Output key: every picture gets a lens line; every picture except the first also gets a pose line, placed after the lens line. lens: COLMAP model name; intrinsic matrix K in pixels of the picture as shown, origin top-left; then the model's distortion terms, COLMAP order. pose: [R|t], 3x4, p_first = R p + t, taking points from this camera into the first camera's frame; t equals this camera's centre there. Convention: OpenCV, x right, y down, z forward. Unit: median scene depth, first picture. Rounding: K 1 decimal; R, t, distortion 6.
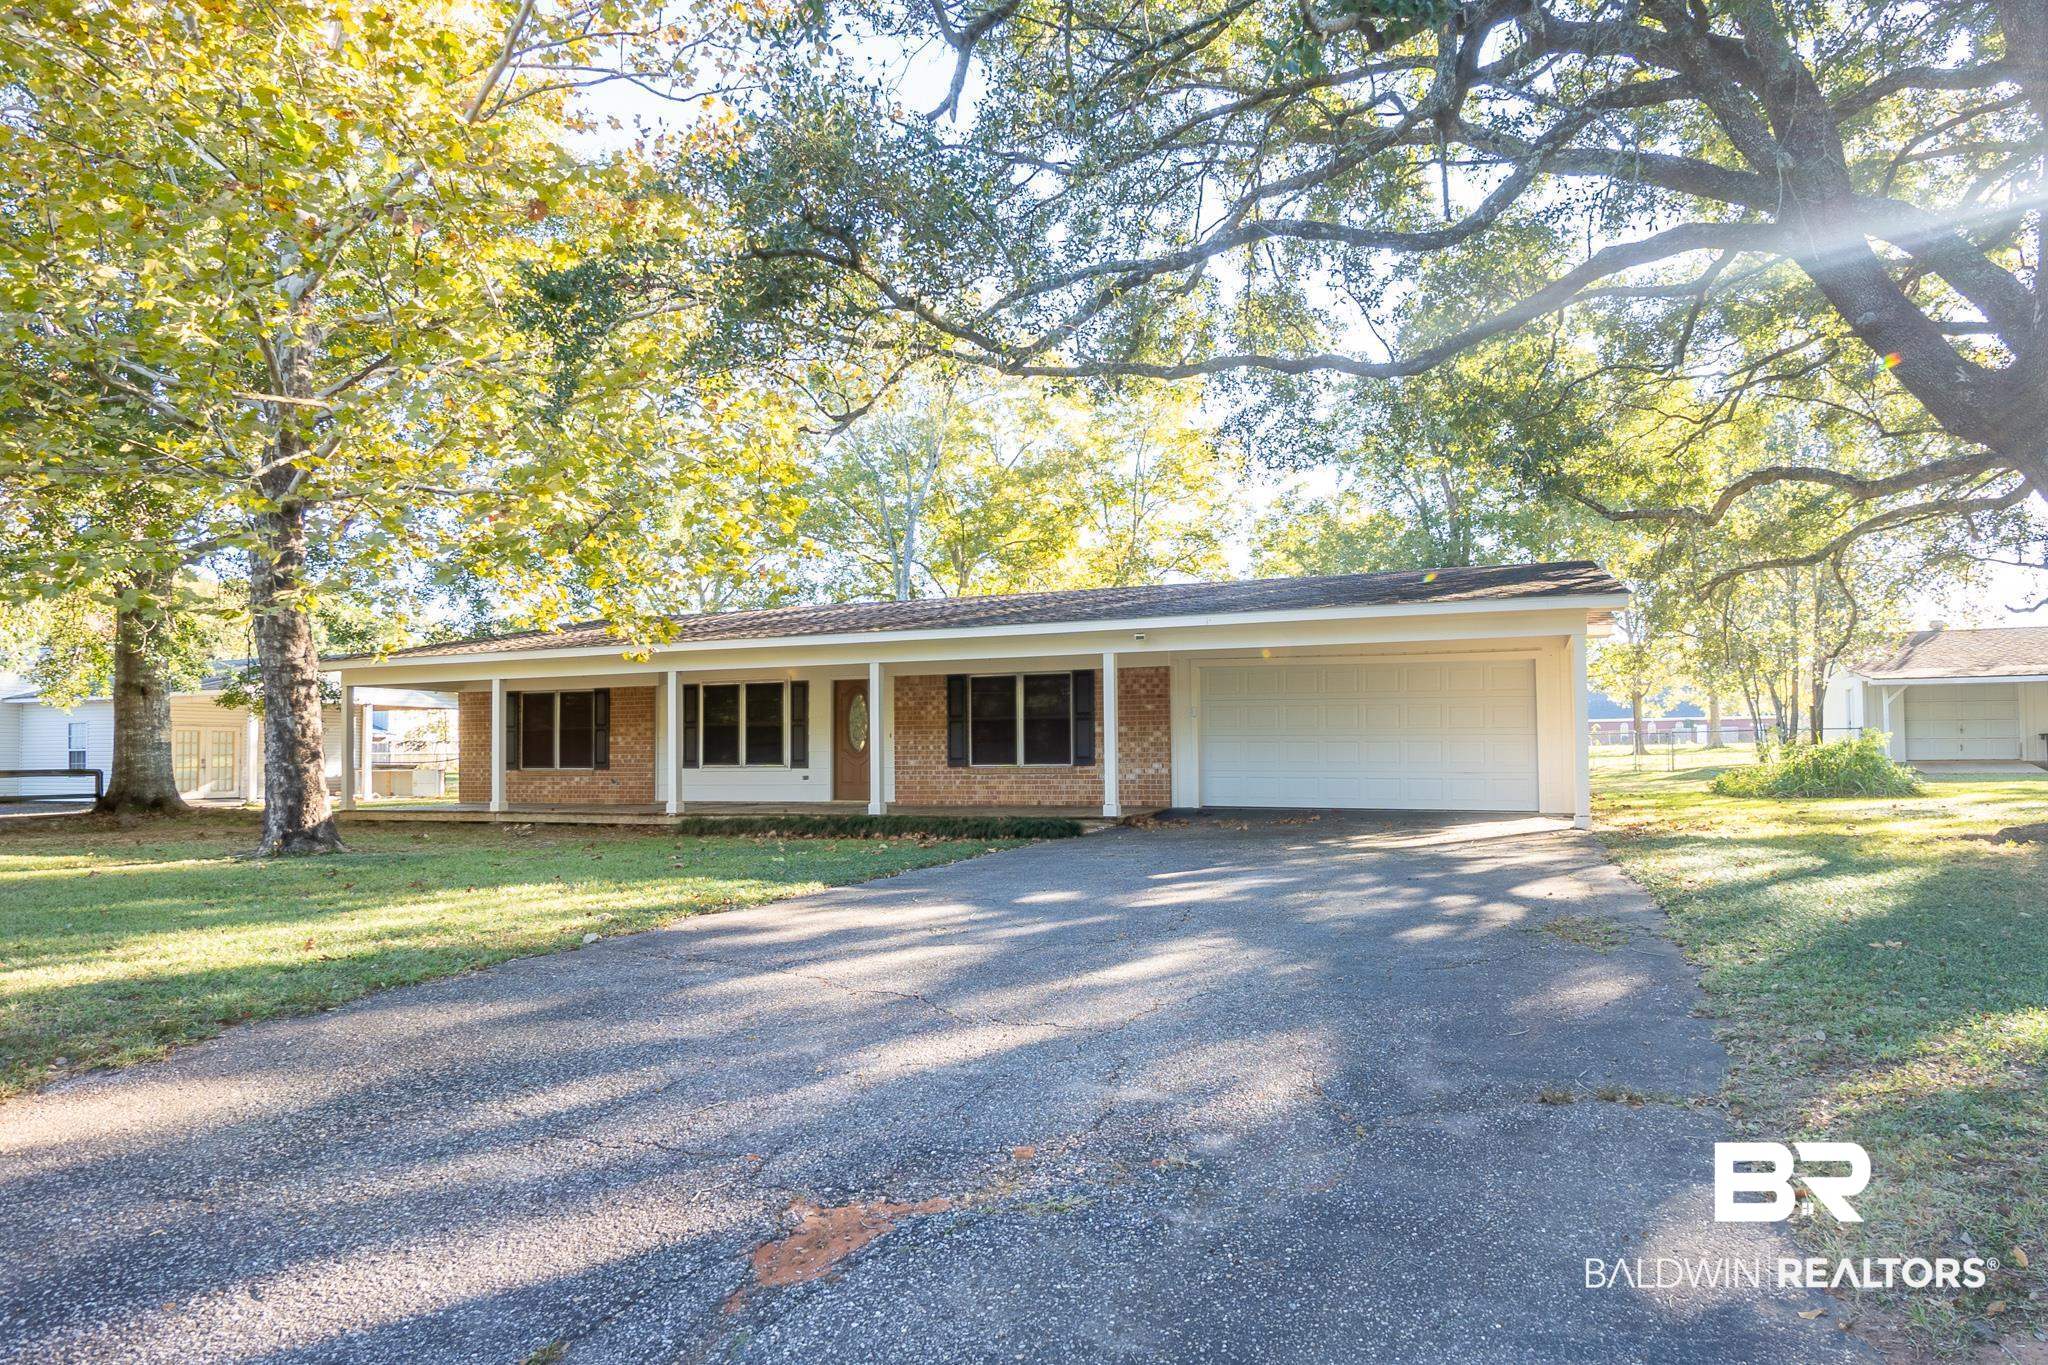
lens RADIAL K [[1125.3, 0, 1149.0], [0, 1125.3, 721.2], [0, 0, 1]] dist [-0.056438, -0.000462]
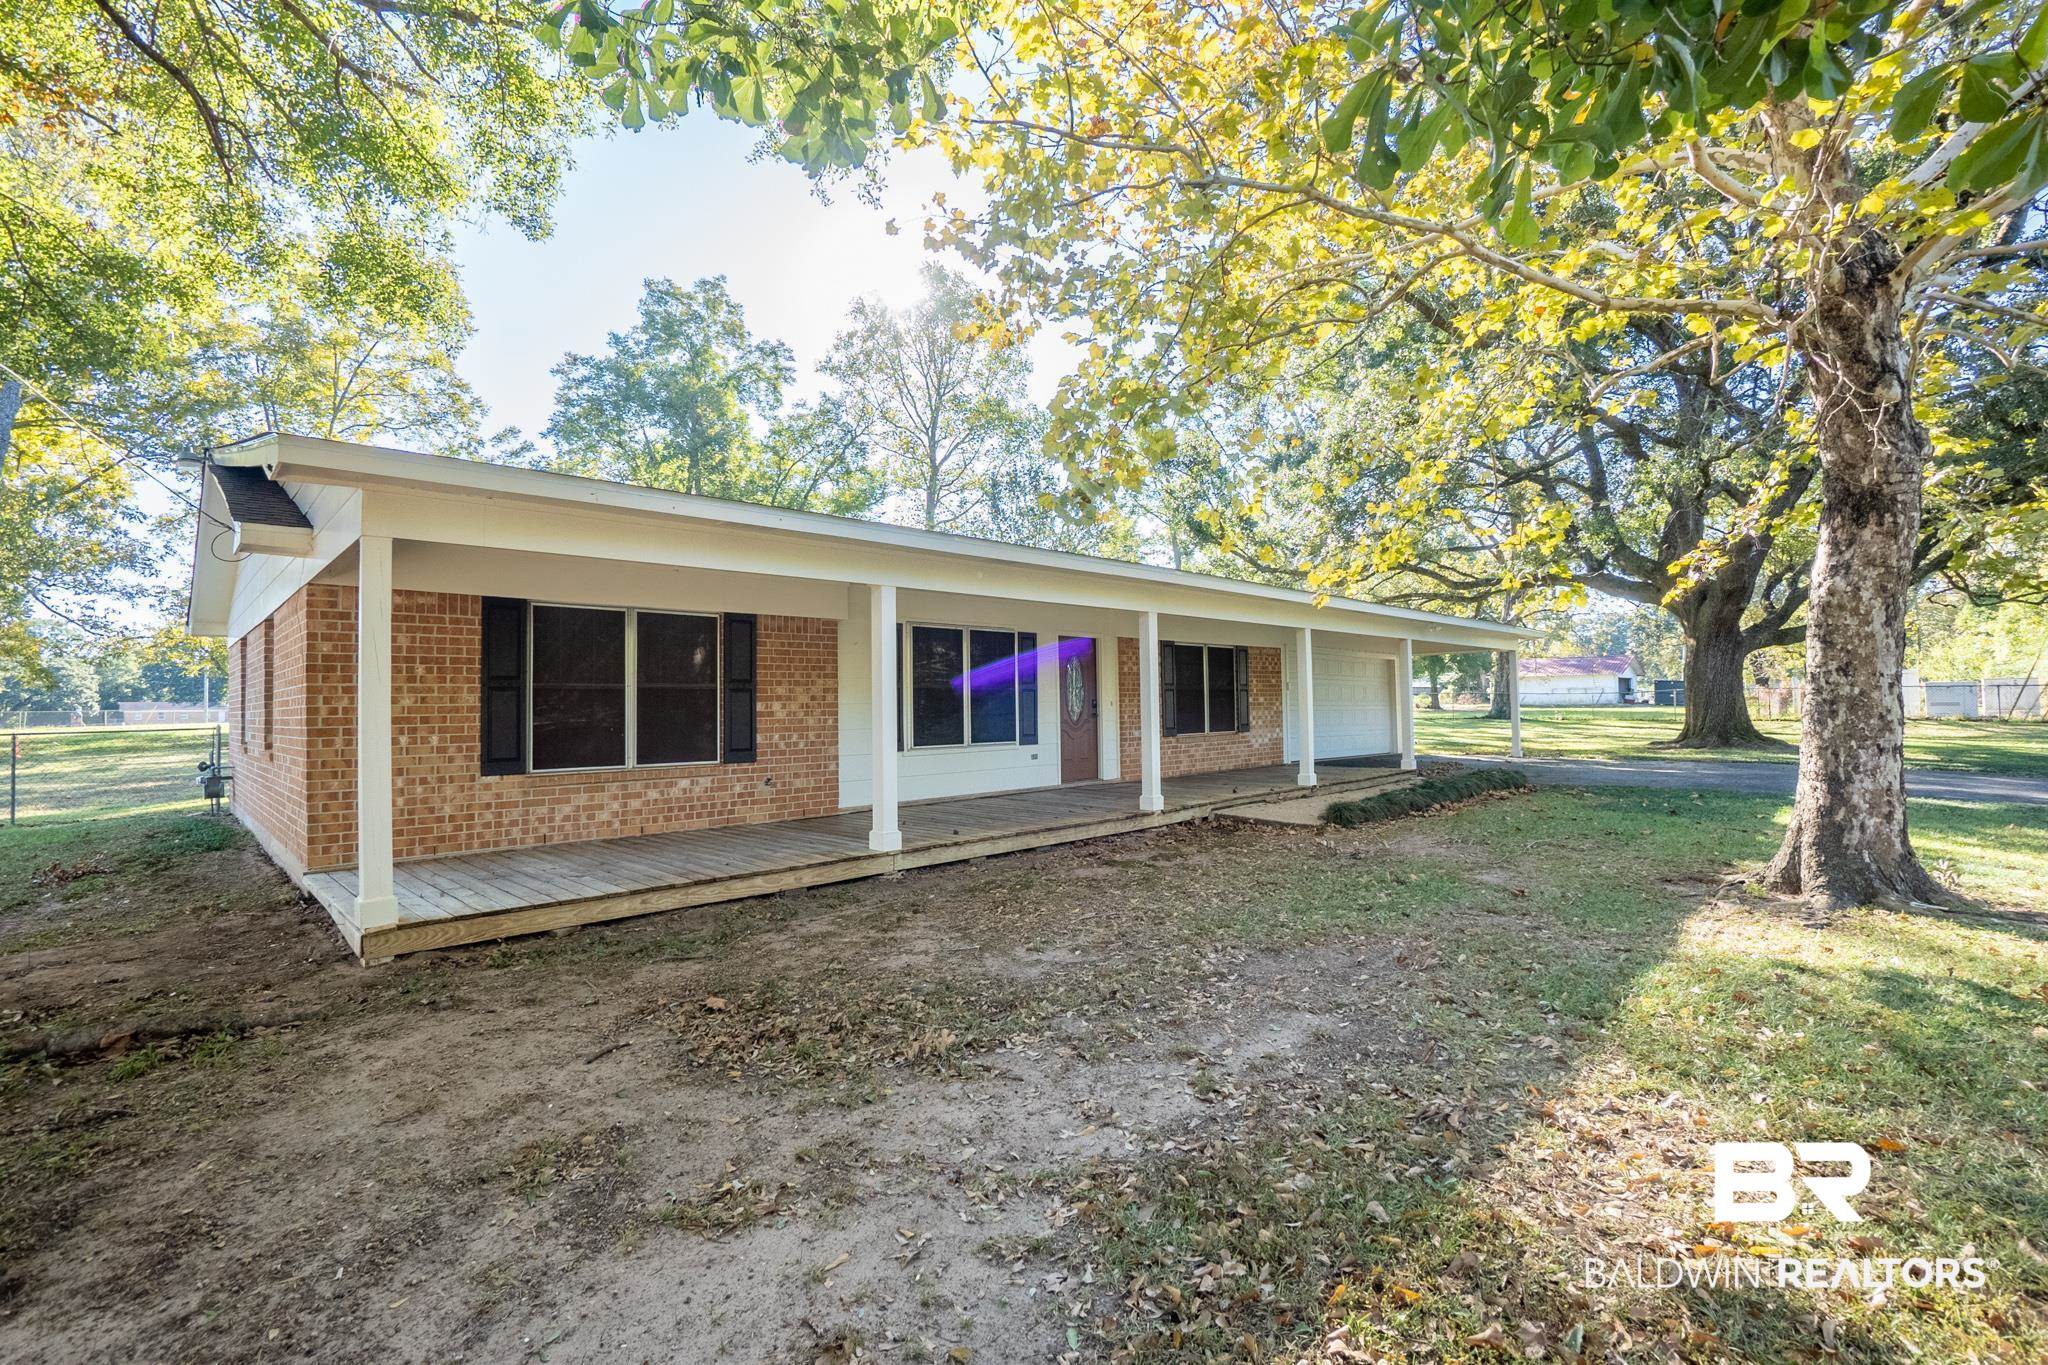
lens RADIAL K [[968.5, 0, 1024.0], [0, 968.5, 668.3], [0, 0, 1]] dist [-0.058153, 0.023387]
pose [[0.440331, 0.036393, 0.897098, -0.915343], [-0.021327, 0.999320, -0.030072, 0.009130], [-0.897582, -0.005891, 0.440808, 0.707777]]
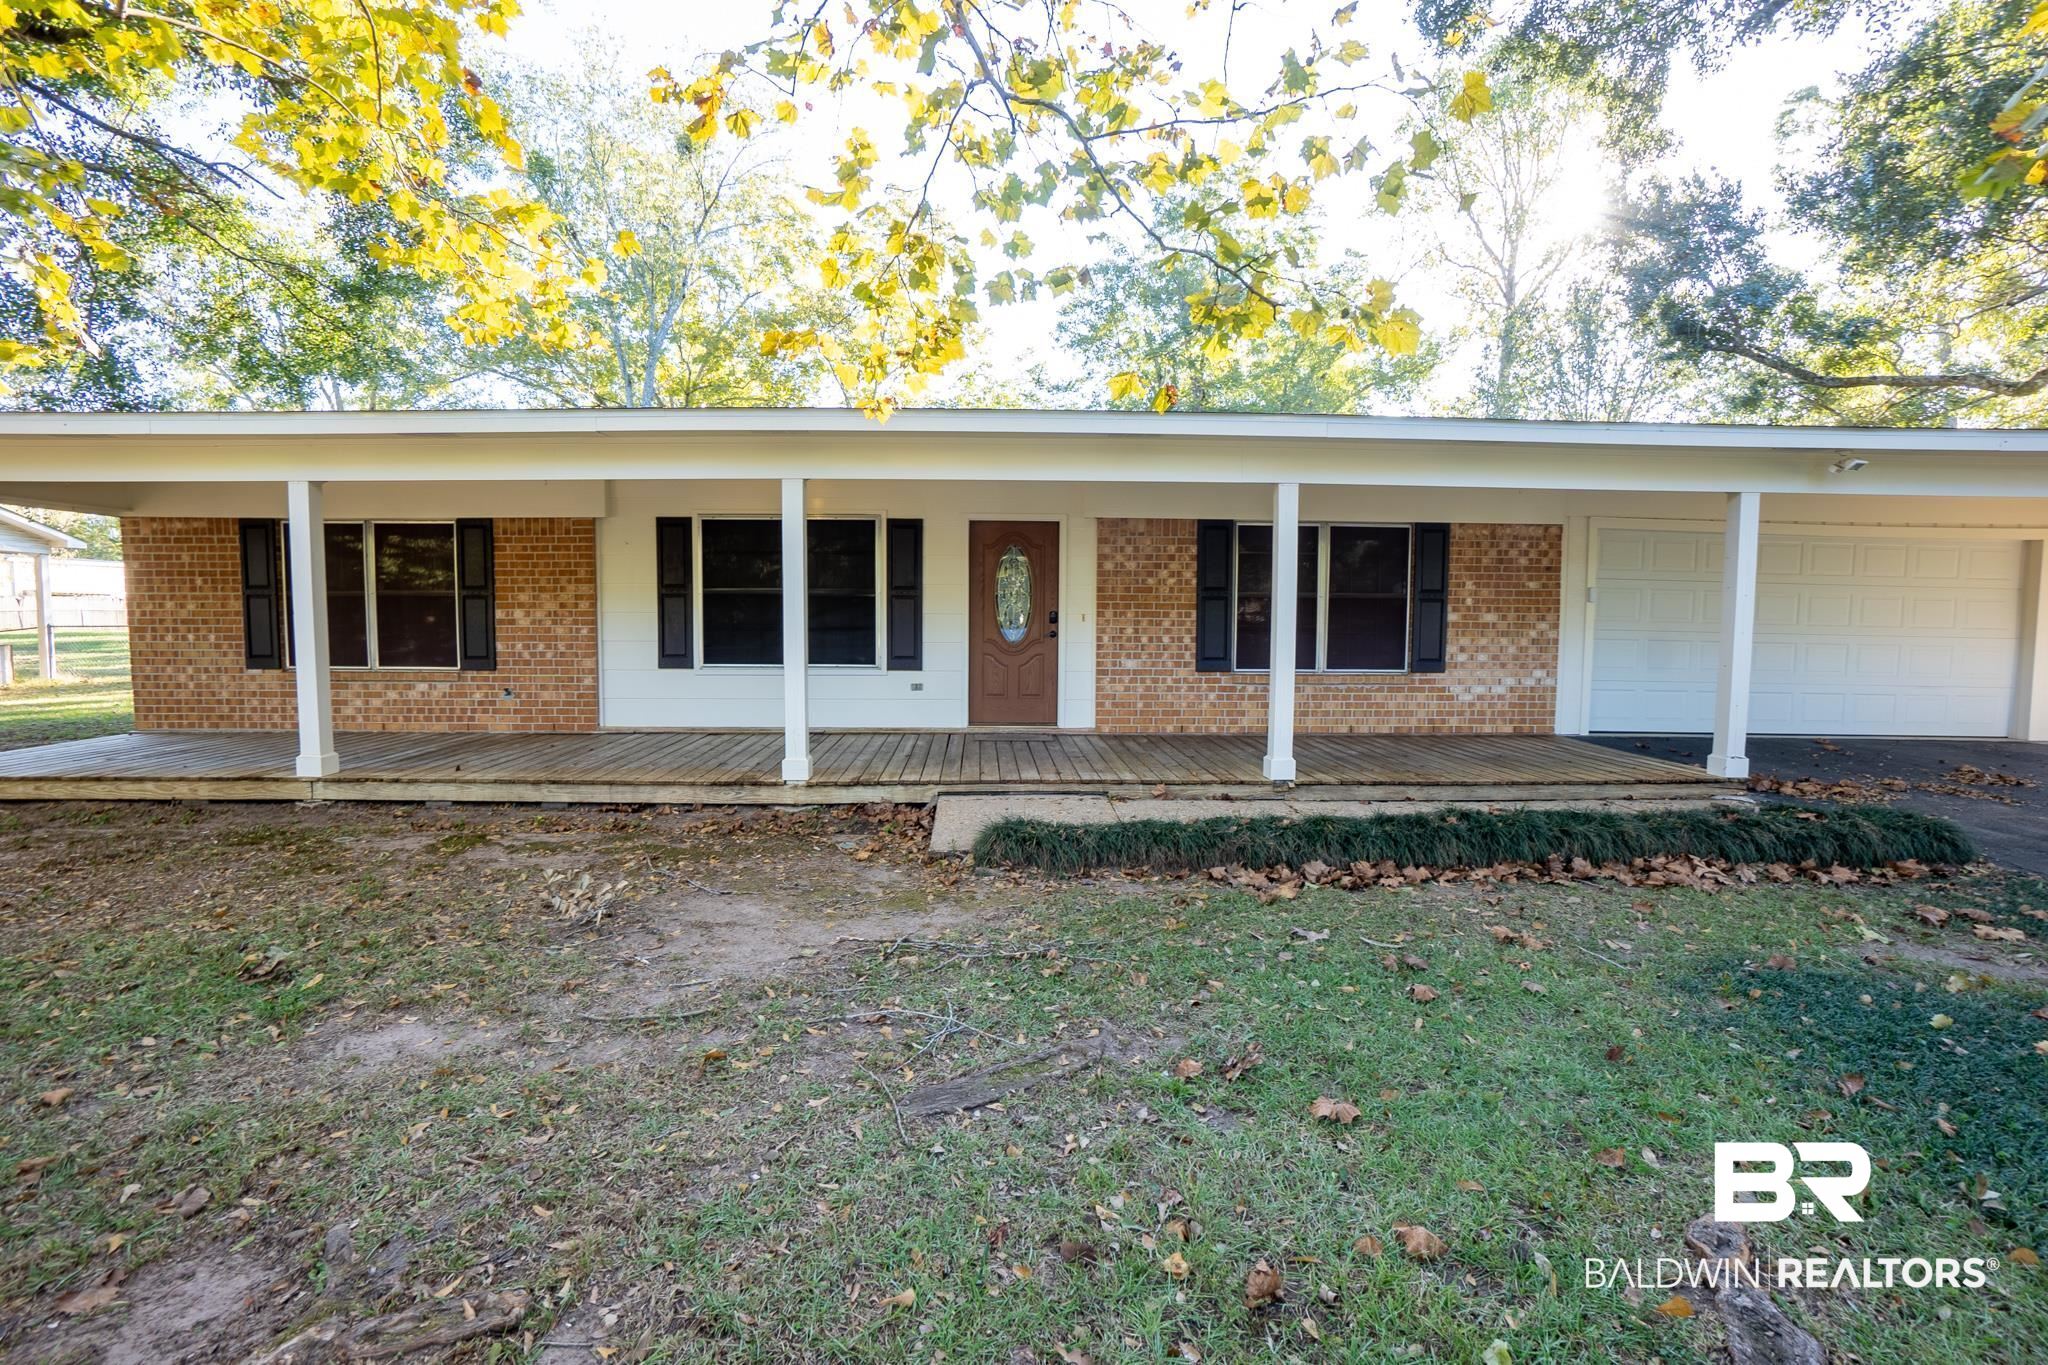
lens RADIAL K [[895.4, 0, 1007.6], [0, 895.4, 682.1], [0, 0, 1]] dist [-0.064935, 0.023428]
pose [[0.946531, -0.008360, 0.322505, -0.411708], [-0.024870, 0.994799, 0.098779, 0.000693], [-0.321653, -0.101518, 0.941400, 0.544733]]
